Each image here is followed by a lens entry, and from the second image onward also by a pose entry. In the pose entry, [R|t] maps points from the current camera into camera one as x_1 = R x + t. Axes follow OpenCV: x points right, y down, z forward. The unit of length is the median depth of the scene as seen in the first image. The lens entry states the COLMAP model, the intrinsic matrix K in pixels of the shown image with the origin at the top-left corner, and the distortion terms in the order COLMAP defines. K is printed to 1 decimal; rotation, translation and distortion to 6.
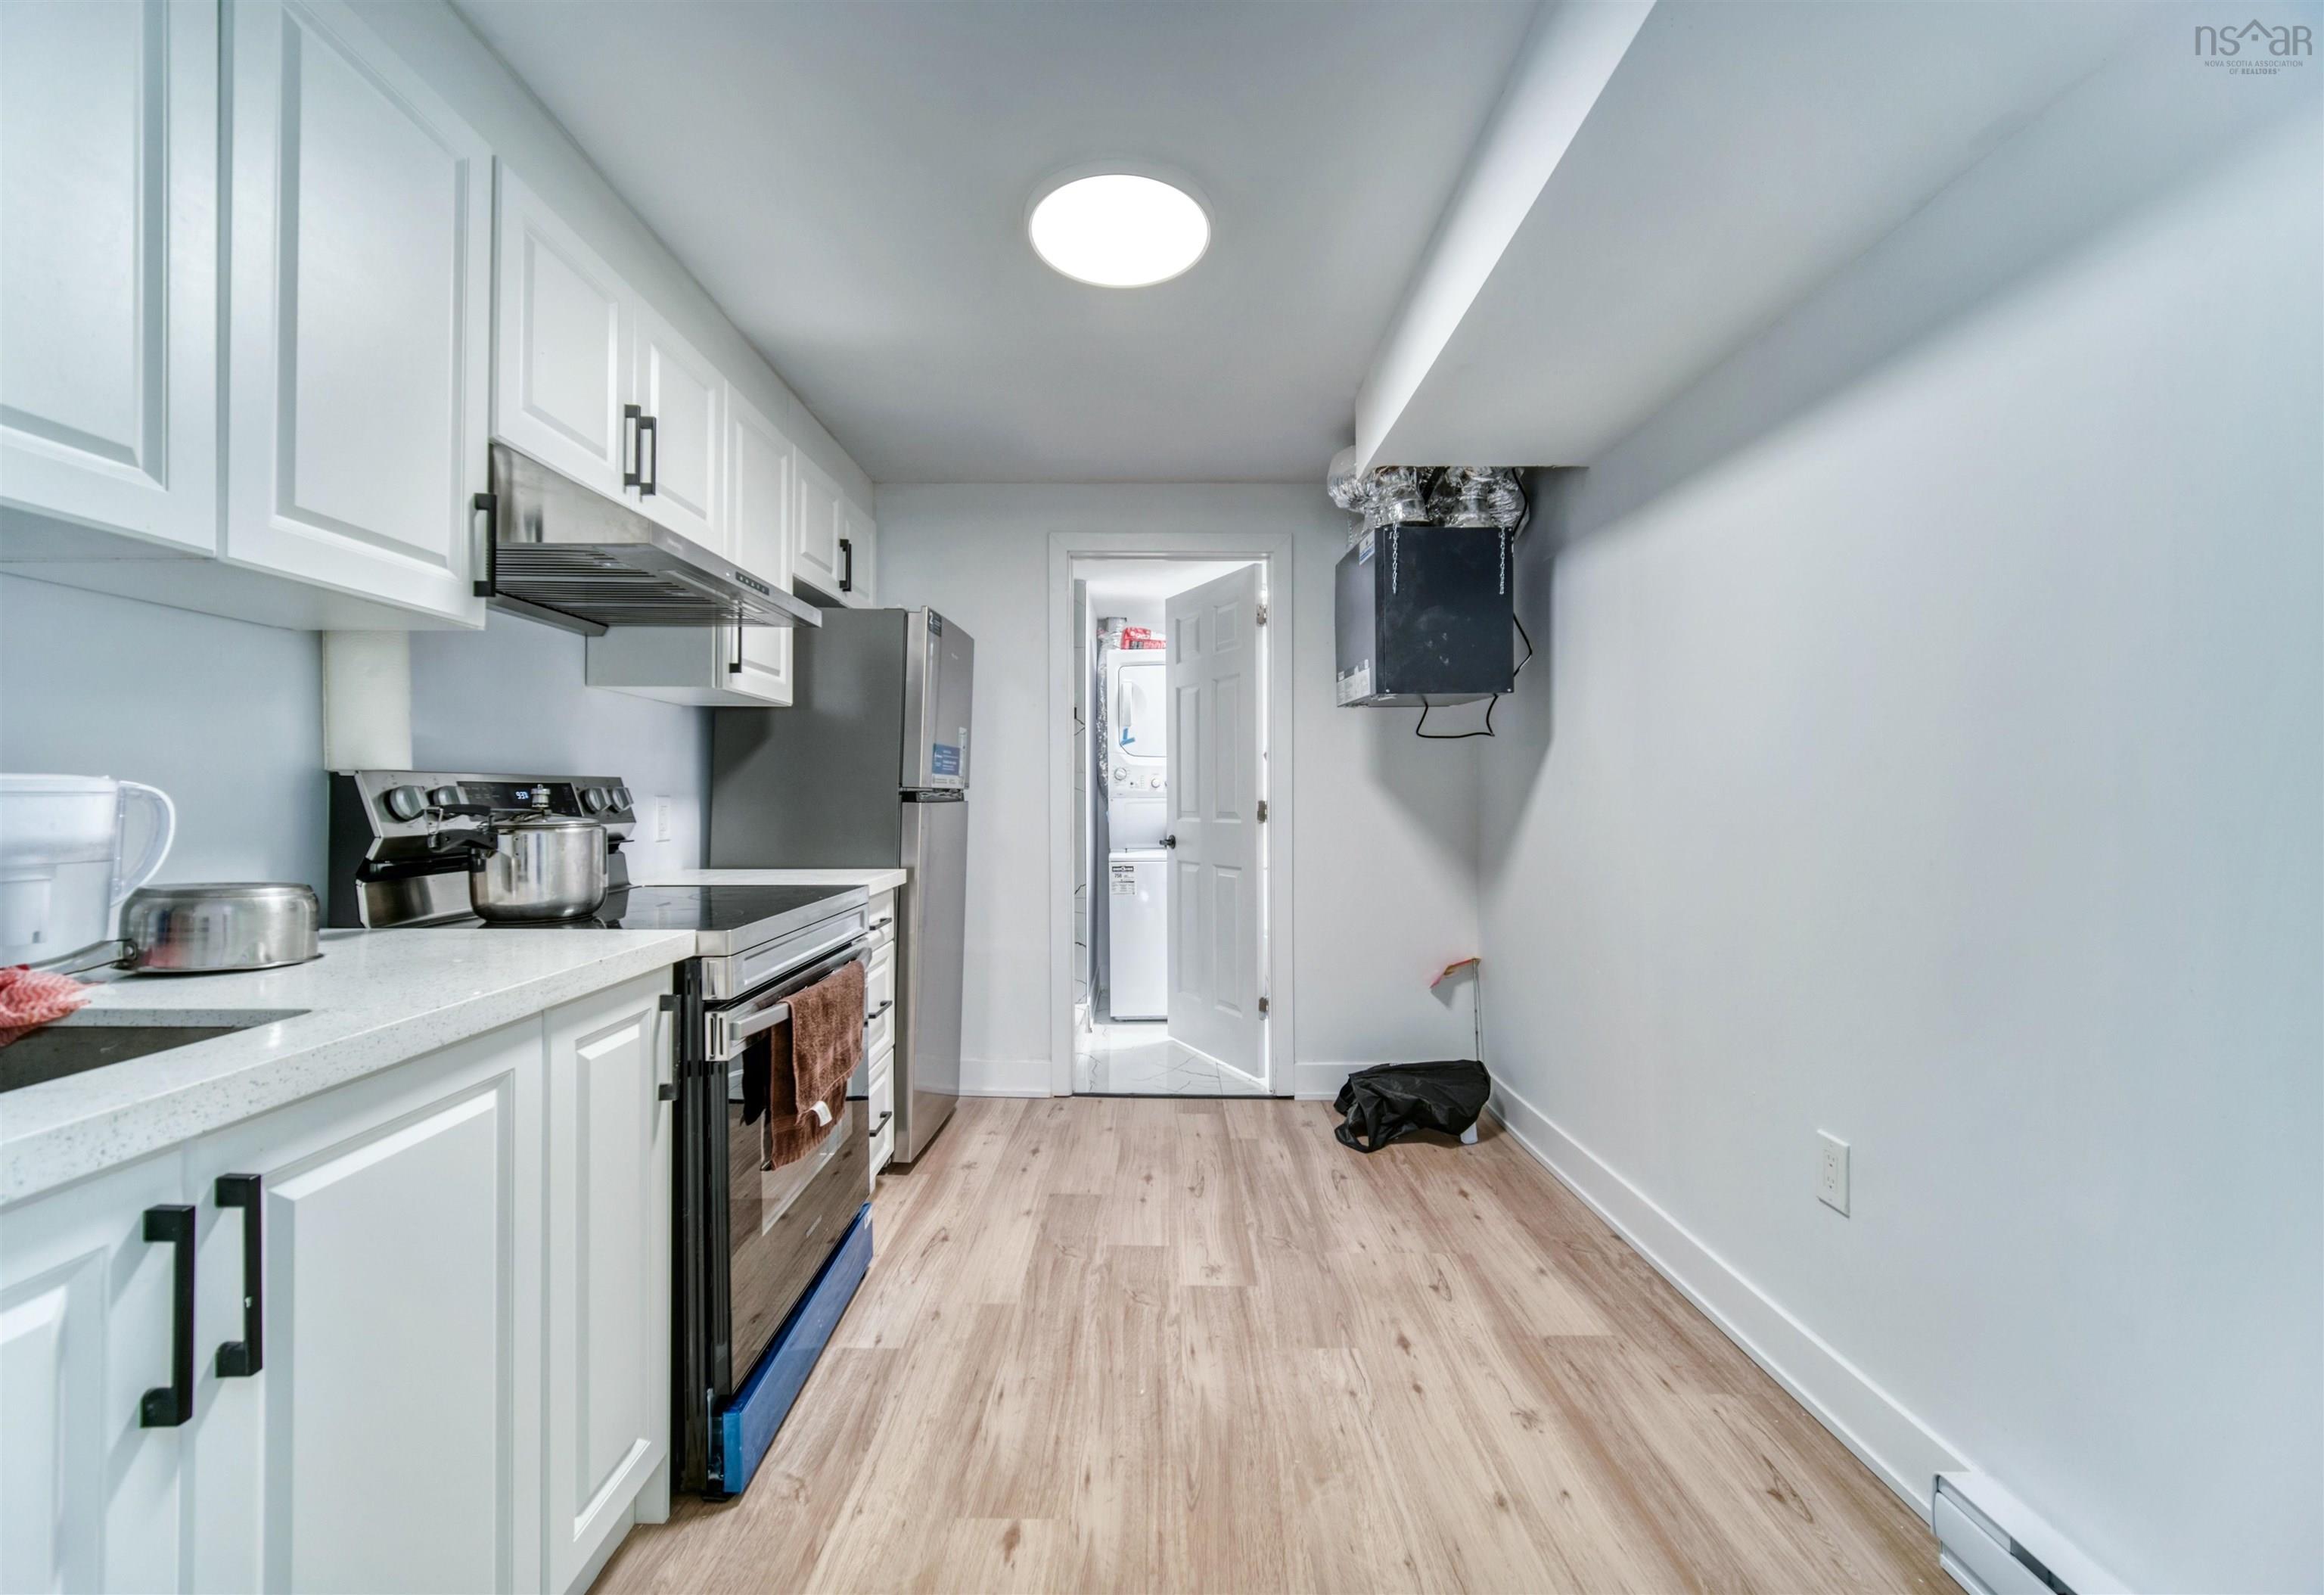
lens RADIAL K [[946.2, 0, 1162.5], [0, 946.2, 815.0], [0, 0, 1]] dist [-0.003490, 0.000485]
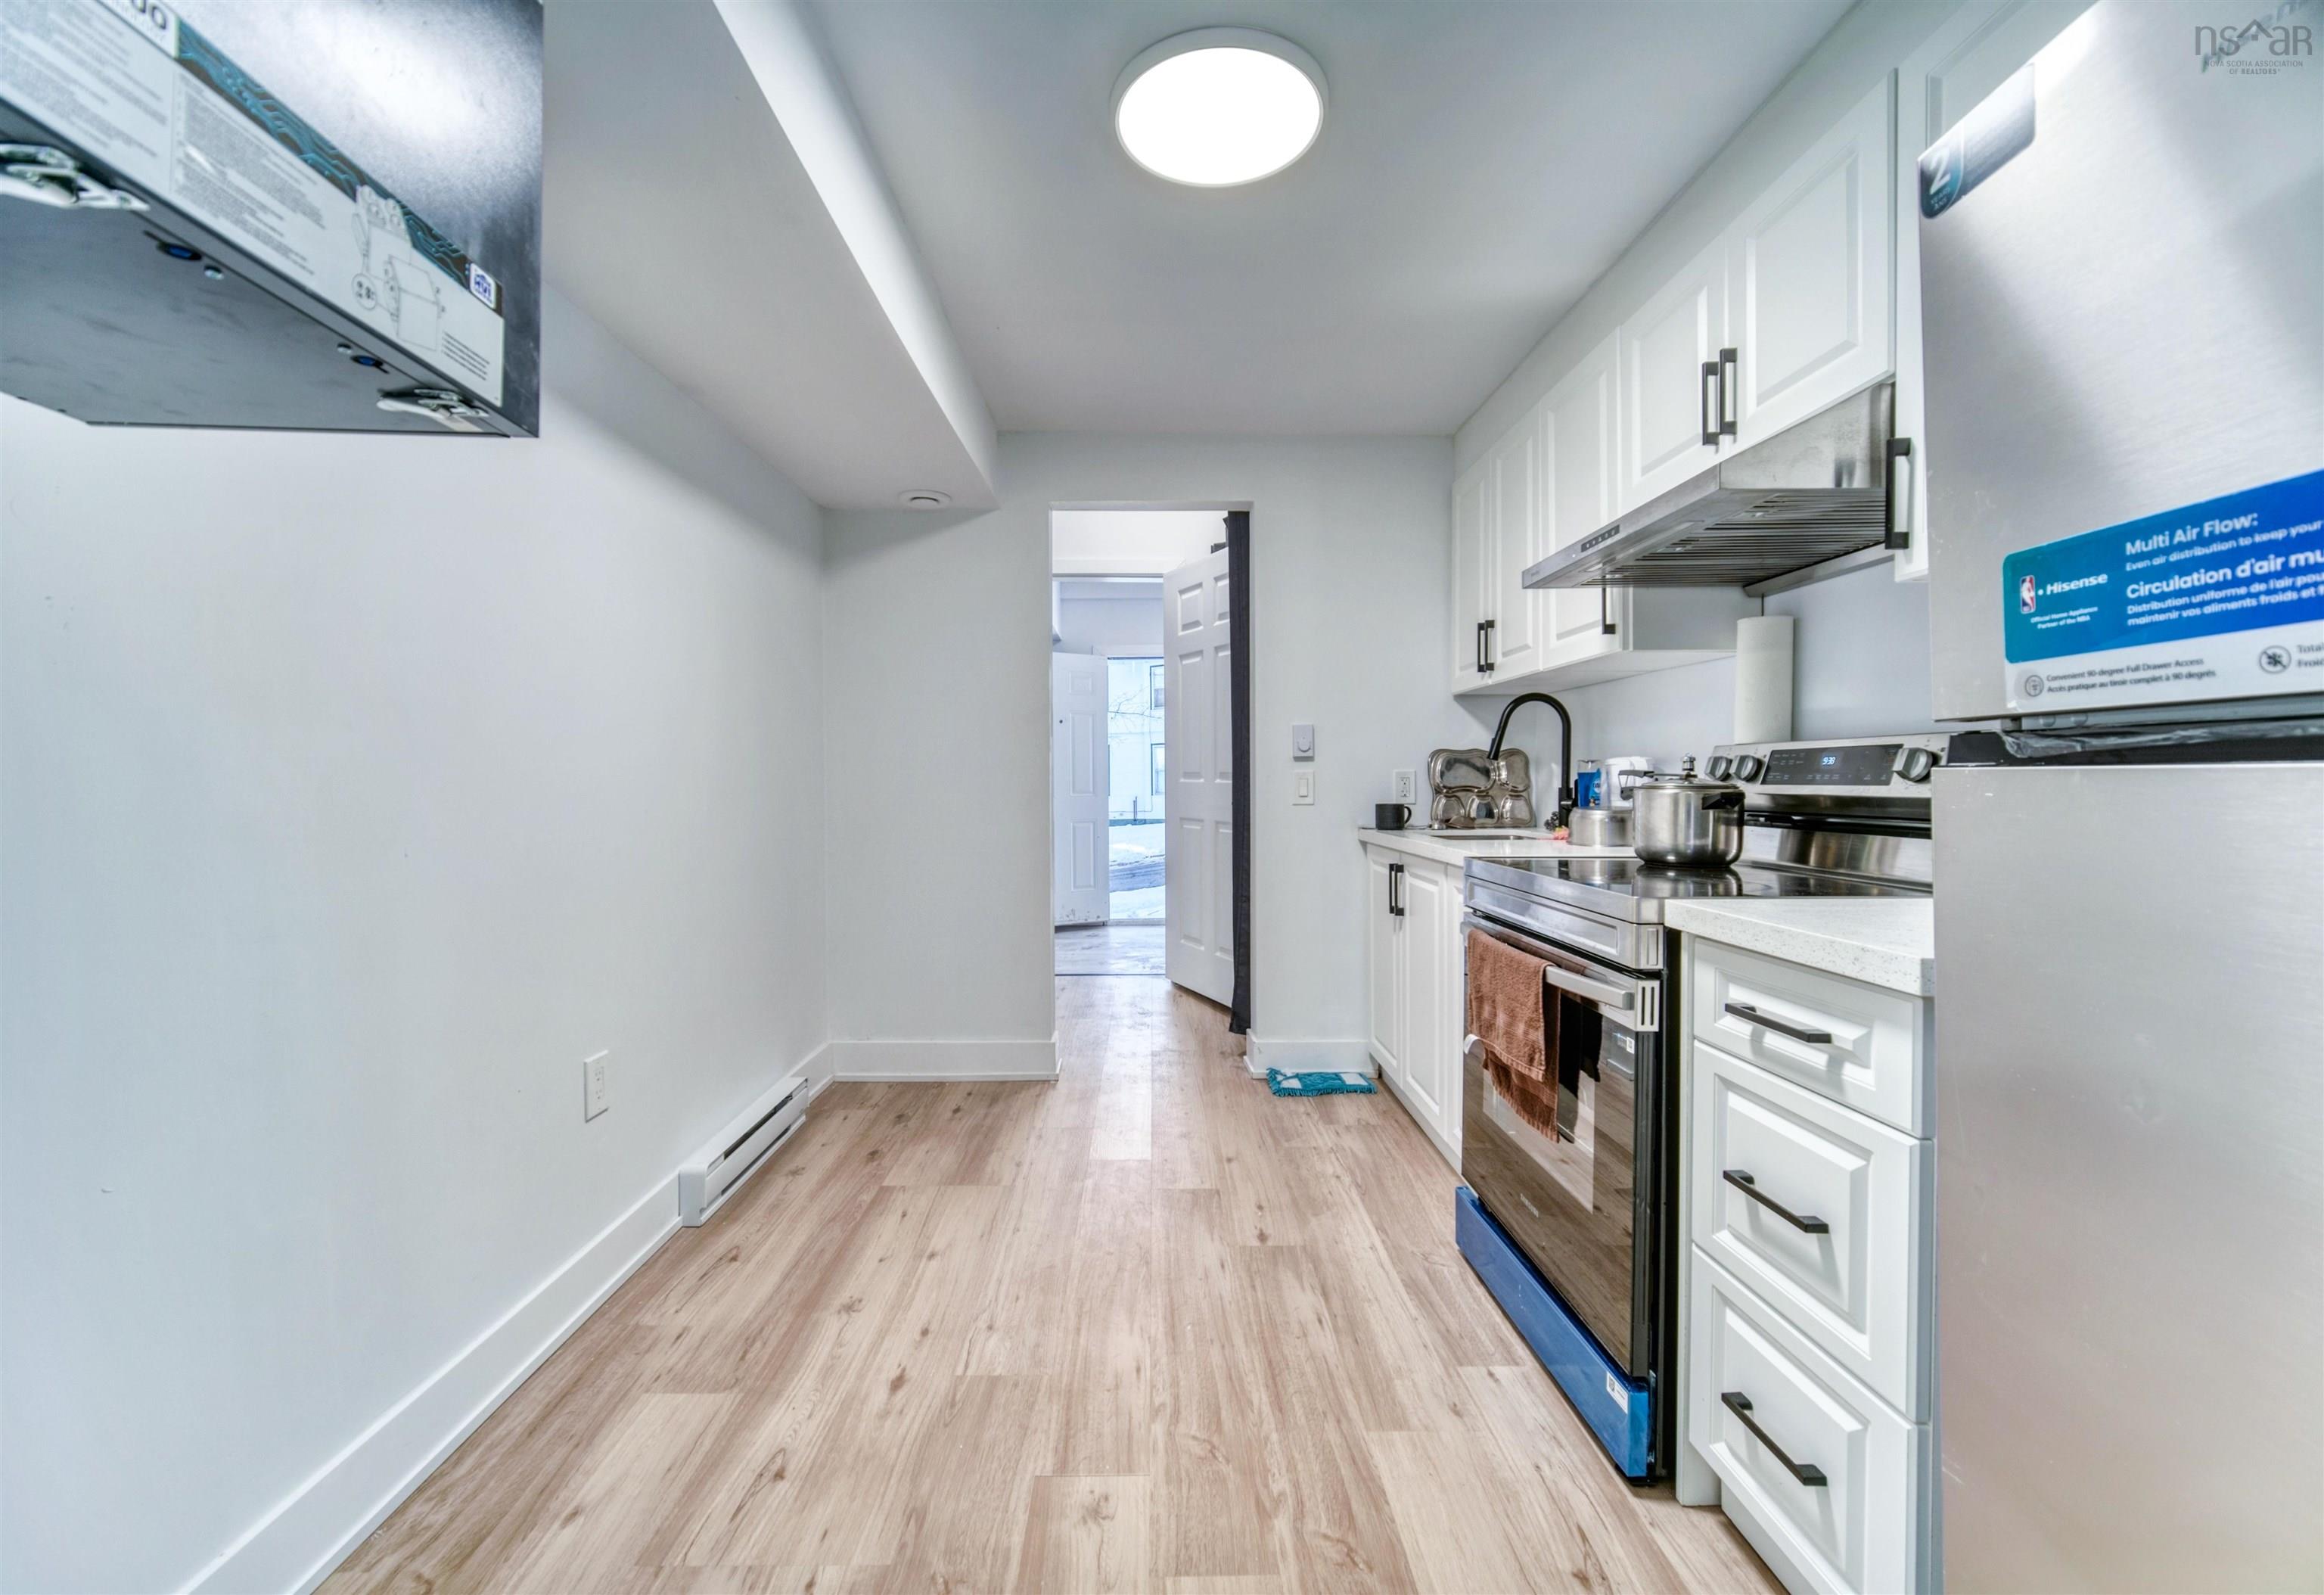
lens RADIAL K [[946.2, 0, 1162.5], [0, 946.2, 815.0], [0, 0, 1]] dist [-0.003490, 0.000485]
pose [[-0.999914, 0.002048, -0.012974, 0.018099], [0.001262, 0.998178, 0.060330, -0.021900], [0.013074, 0.060309, -0.998094, 1.768396]]
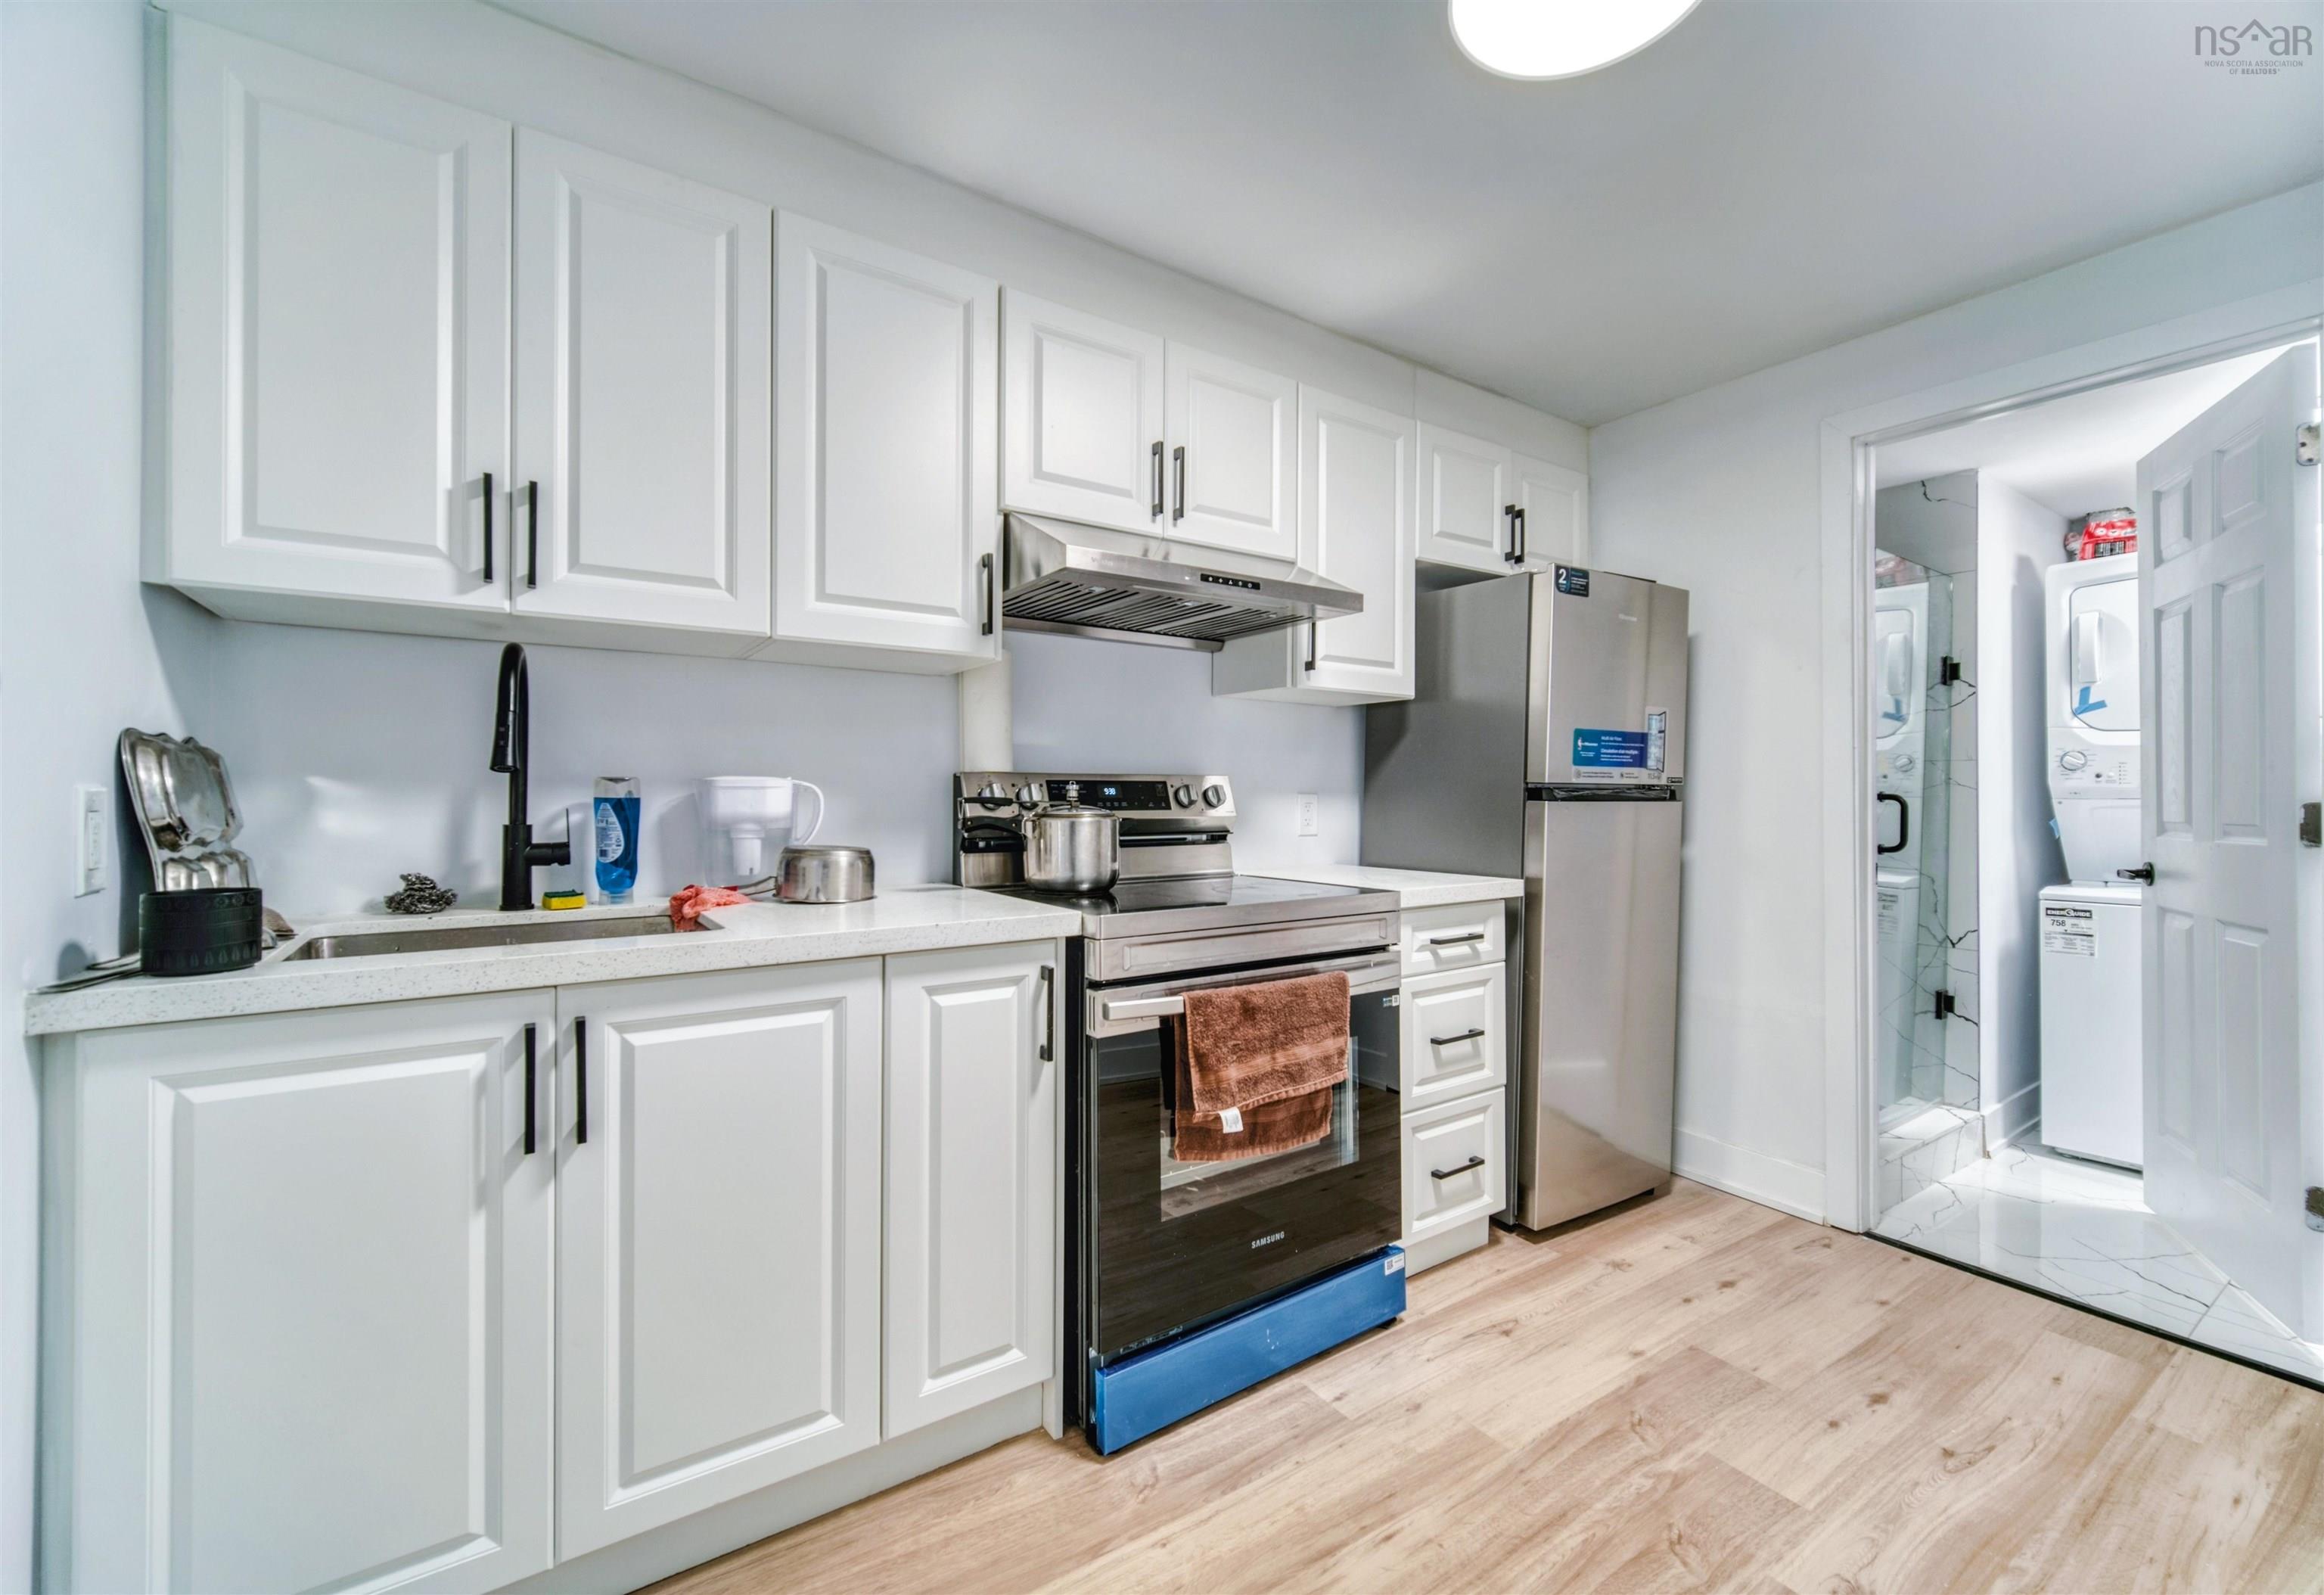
lens RADIAL K [[958.8, 0, 1148.2], [0, 958.8, 807.6], [0, 0, 1]] dist [0.000397, 0.000585]
pose [[0.551562, 0.010169, -0.834072, 0.337473], [-0.019775, 0.999804, -0.000888, 0.000468], [0.833899, 0.016984, 0.551655, 0.323088]]
